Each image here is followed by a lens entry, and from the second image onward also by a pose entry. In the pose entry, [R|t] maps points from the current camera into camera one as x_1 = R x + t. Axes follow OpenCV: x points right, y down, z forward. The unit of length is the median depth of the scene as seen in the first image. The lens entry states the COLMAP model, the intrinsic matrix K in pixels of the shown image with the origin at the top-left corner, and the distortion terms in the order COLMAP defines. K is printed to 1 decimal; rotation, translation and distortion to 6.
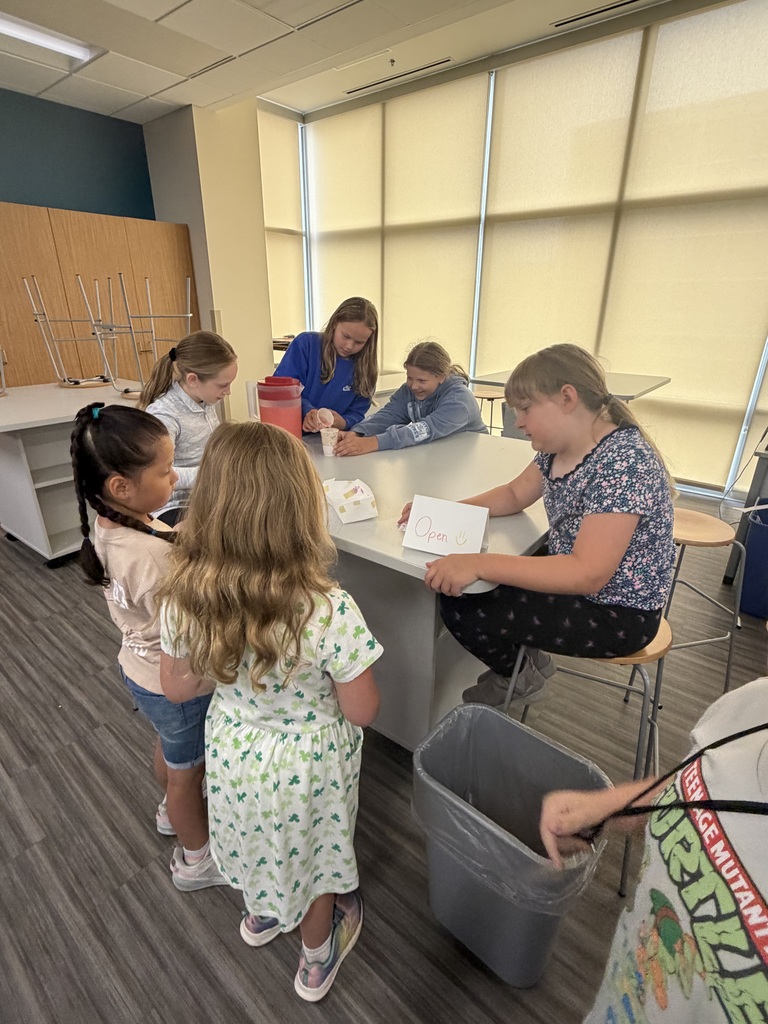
lens RADIAL K [[506.4, 0, 383.3], [0, 506.4, 473.8], [0, 0, 1]] dist [-0.000318, 0.000249]
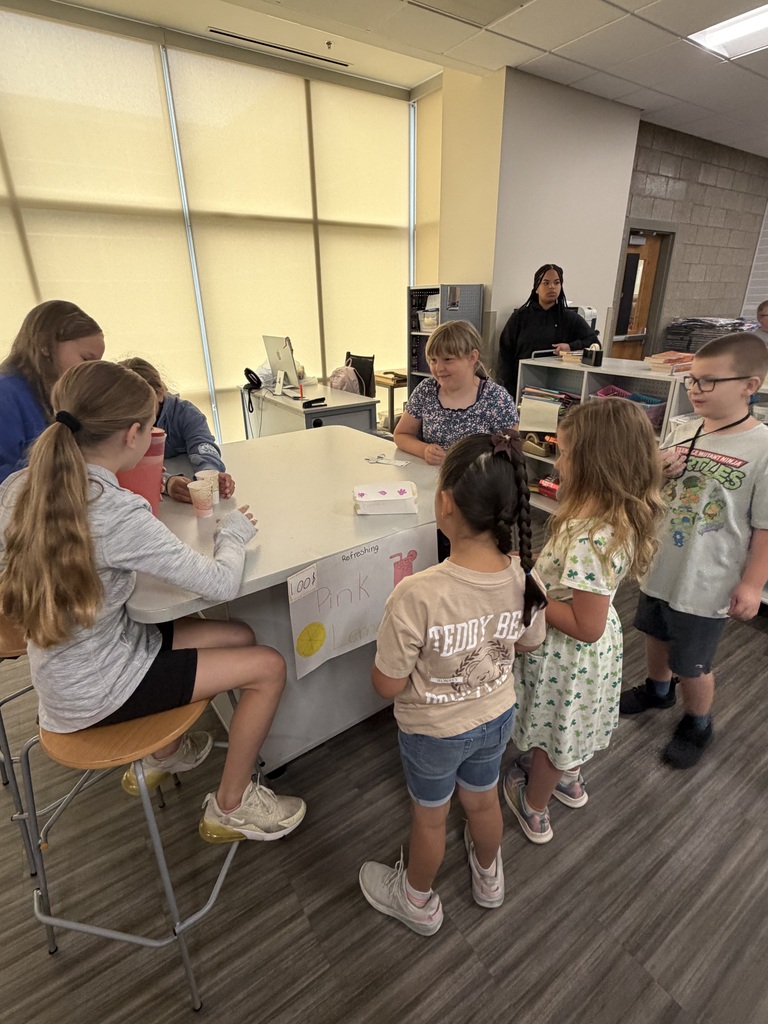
lens RADIAL K [[504.2, 0, 384.0], [0, 504.2, 512.0], [0, 0, 1]] dist [0.000428, 0.000141]
pose [[0.300046, -0.375128, 0.877070, -1.088089], [0.343166, 0.900326, 0.267677, -0.208359], [-0.890062, 0.220664, 0.398870, 0.673991]]
